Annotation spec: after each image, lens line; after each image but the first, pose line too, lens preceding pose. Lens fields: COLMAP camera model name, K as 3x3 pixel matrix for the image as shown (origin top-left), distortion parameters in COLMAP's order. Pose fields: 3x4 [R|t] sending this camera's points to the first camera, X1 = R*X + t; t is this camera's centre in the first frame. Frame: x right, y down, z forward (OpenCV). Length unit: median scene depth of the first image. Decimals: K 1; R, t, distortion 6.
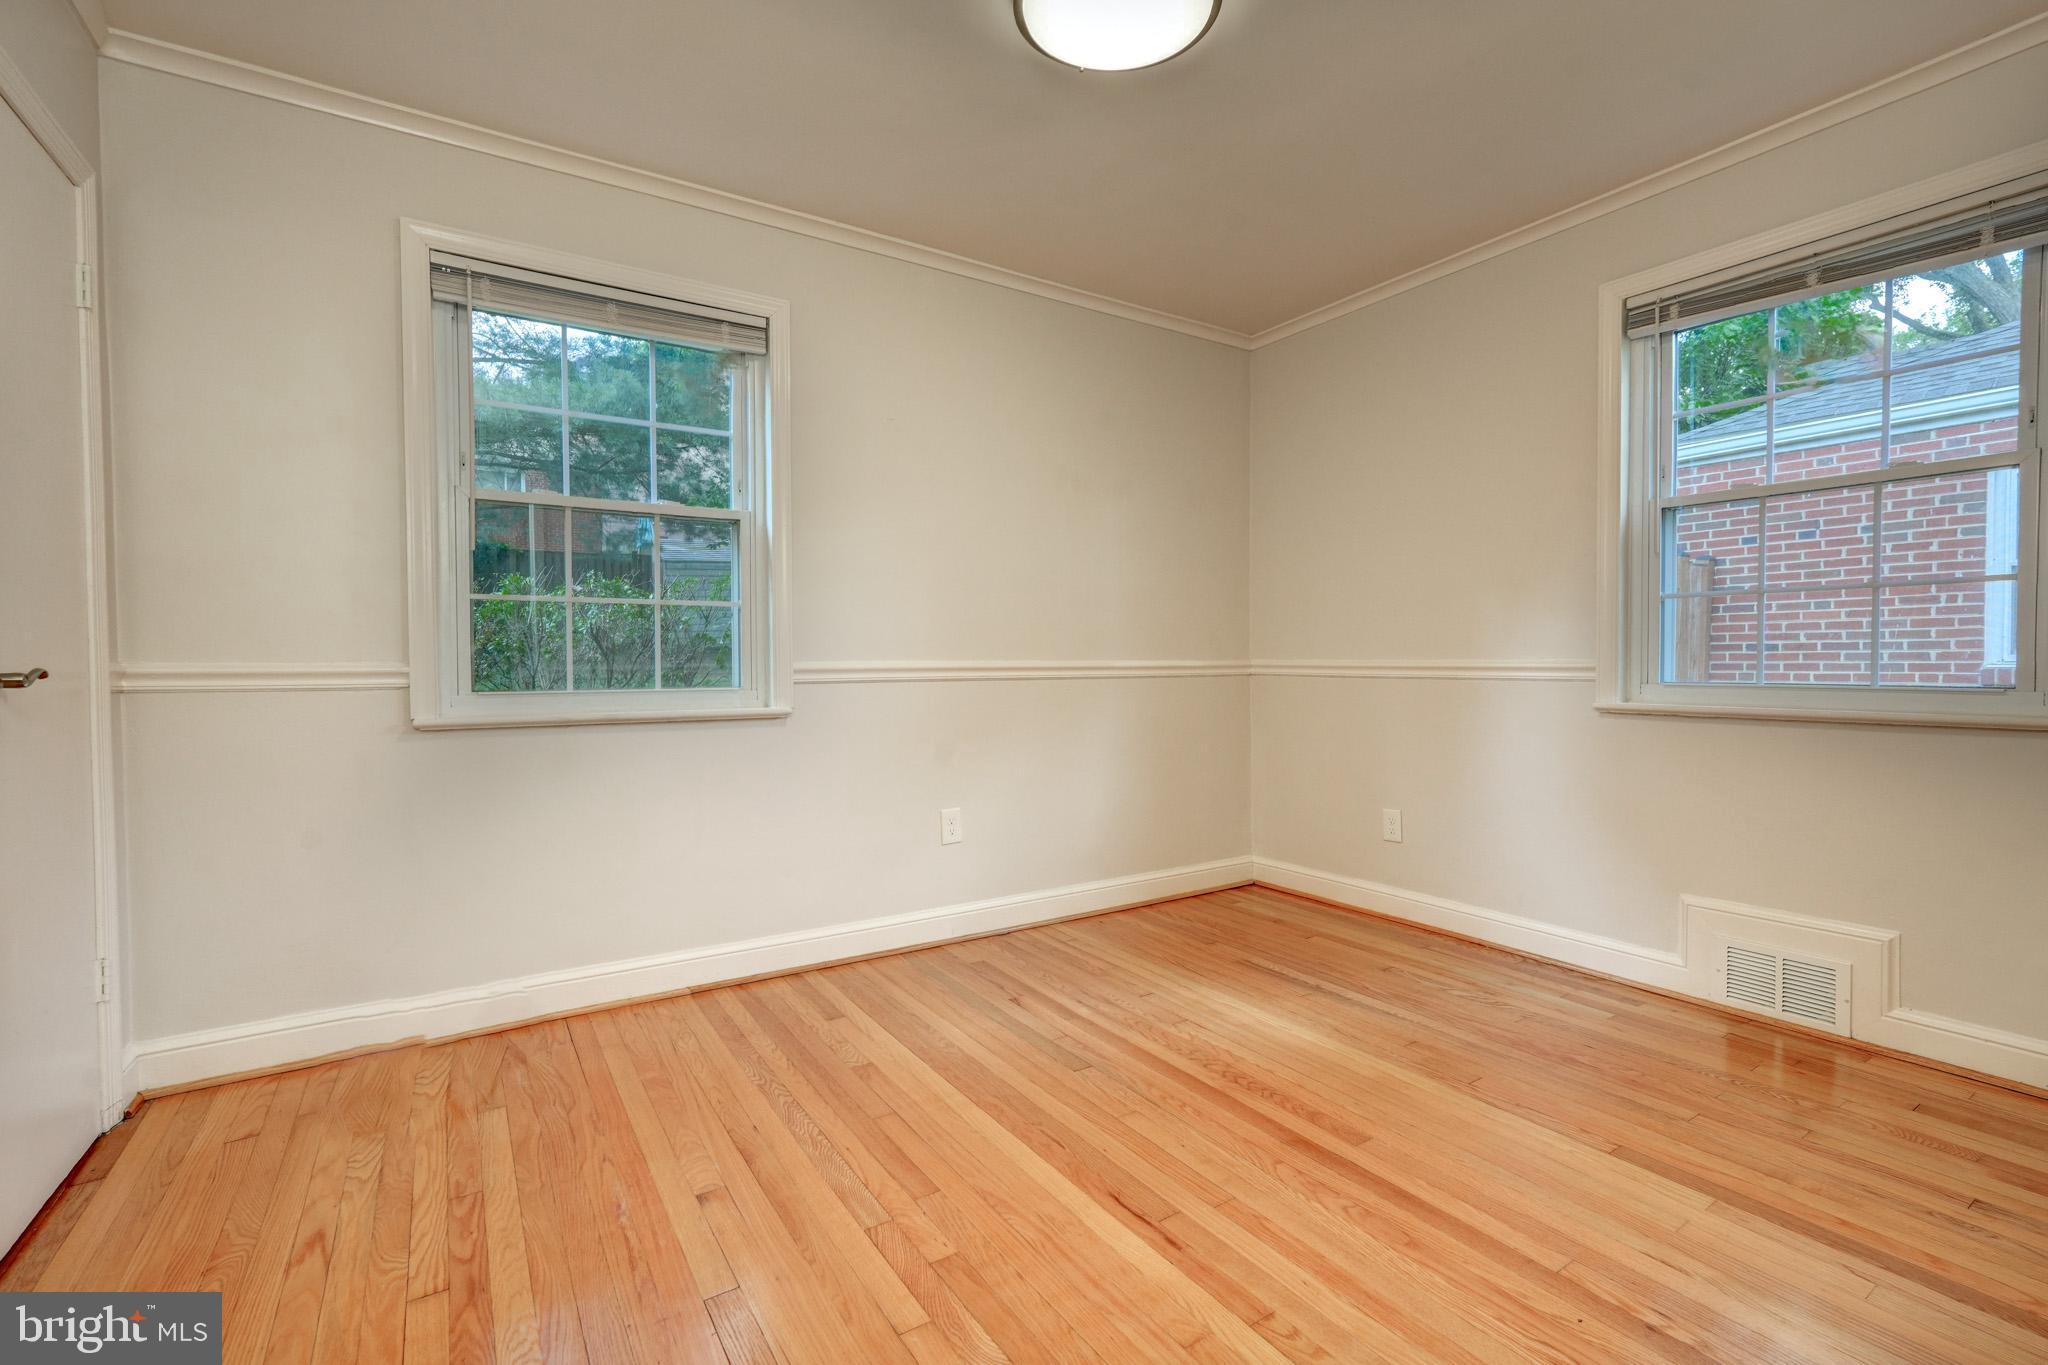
lens RADIAL K [[909.4, 0, 1024.0], [0, 909.4, 682.5], [0, 0, 1]] dist [0.004881, 0.000389]
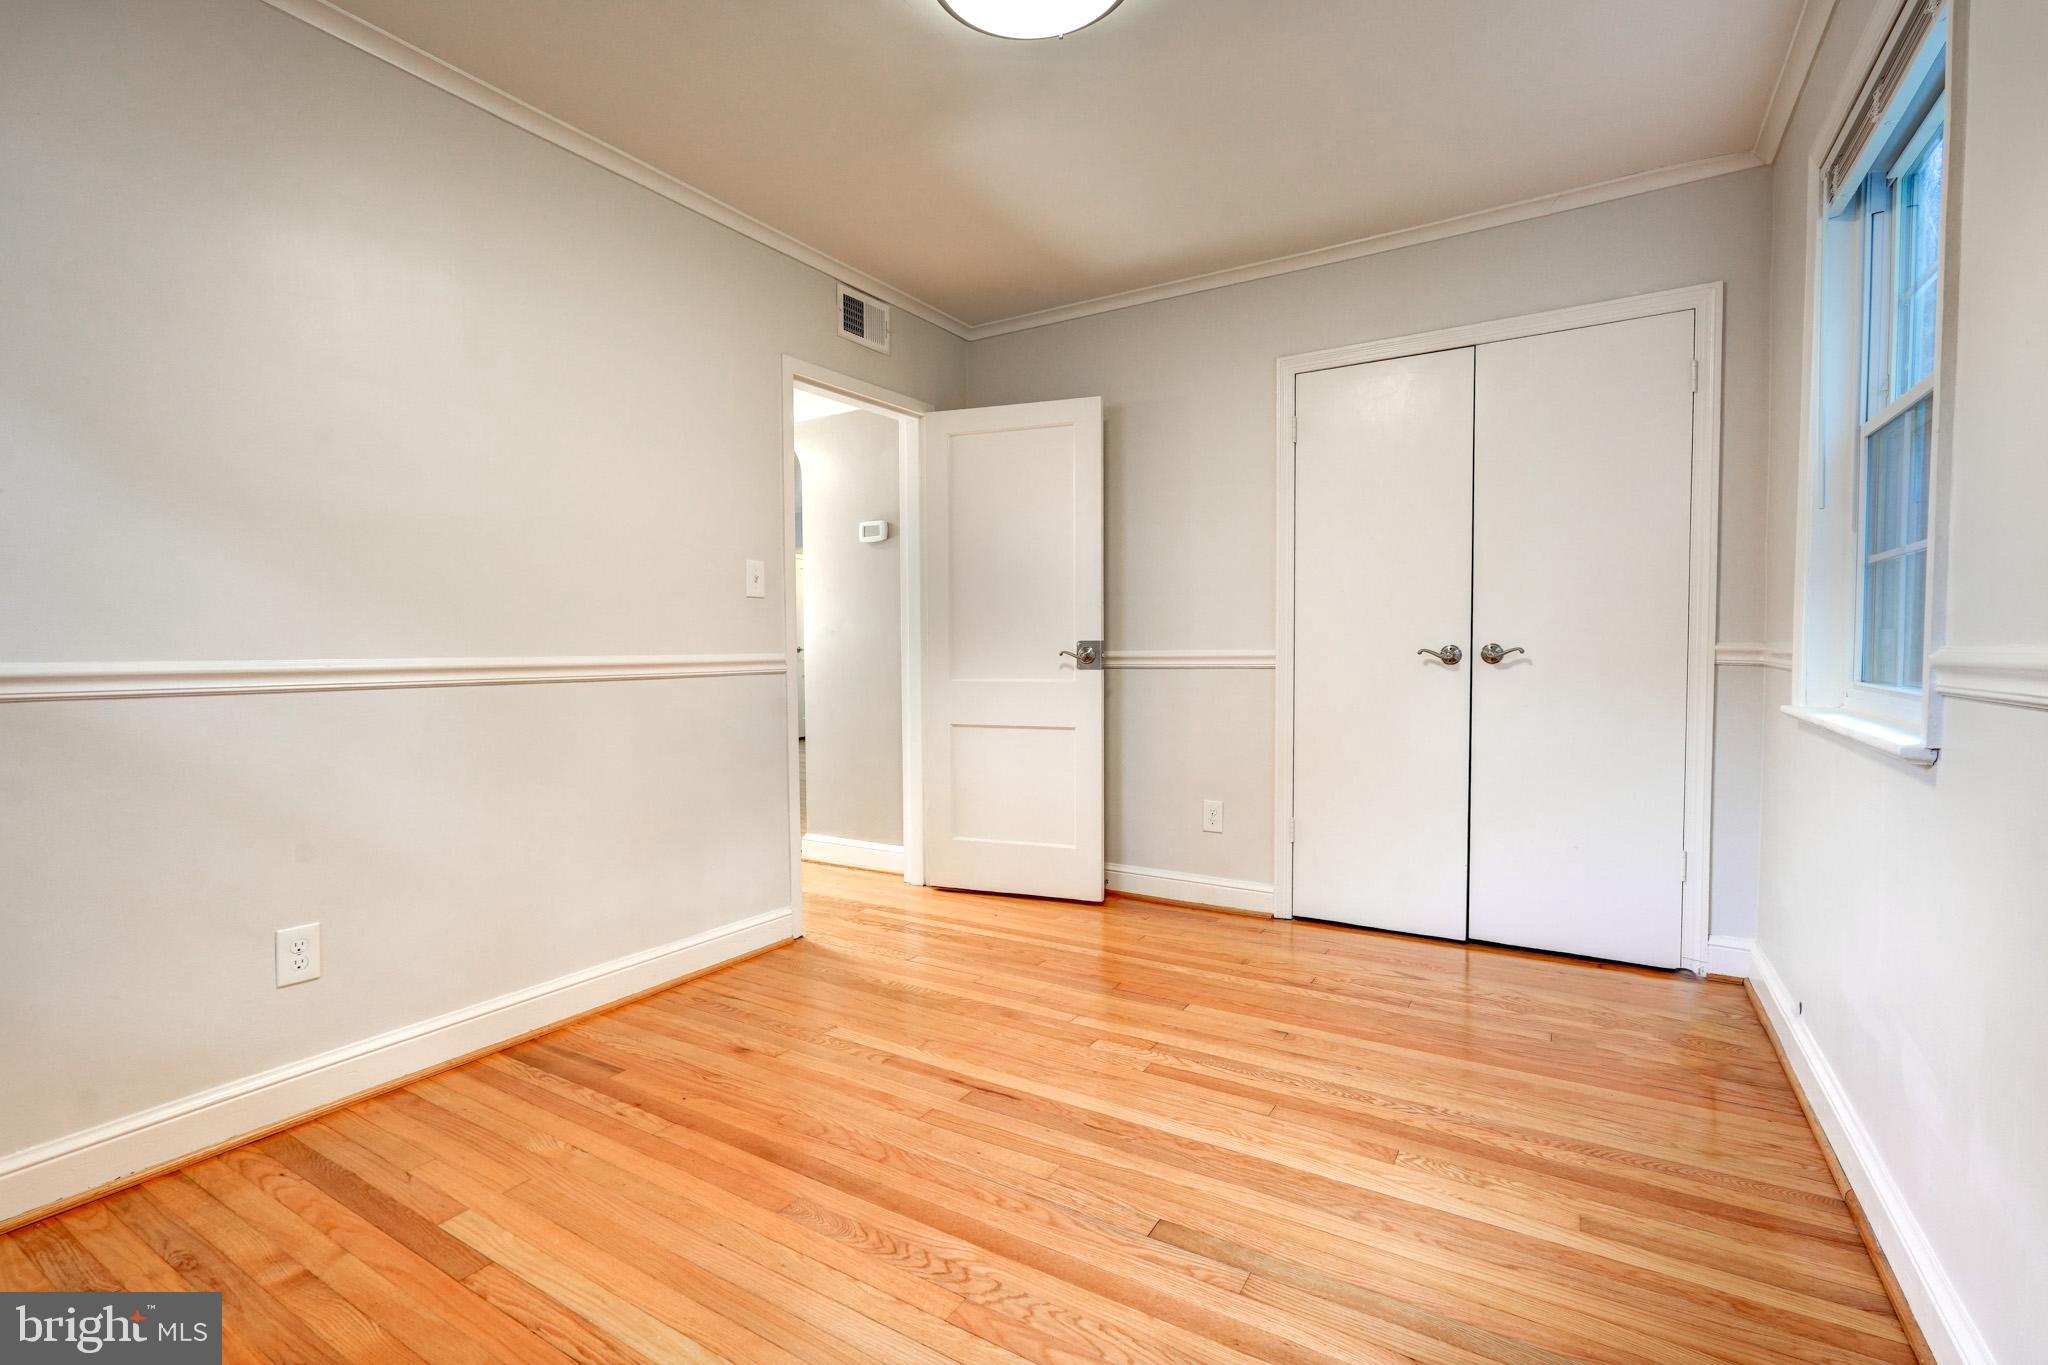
lens RADIAL K [[907.5, 0, 1025.0], [0, 907.5, 680.5], [0, 0, 1]] dist [-0.016167, 0.009359]
pose [[-0.900999, 0.028194, -0.432905, 0.582586], [0.001727, 0.998111, 0.061411, -0.059853], [0.433819, 0.054583, -0.899345, 2.030075]]
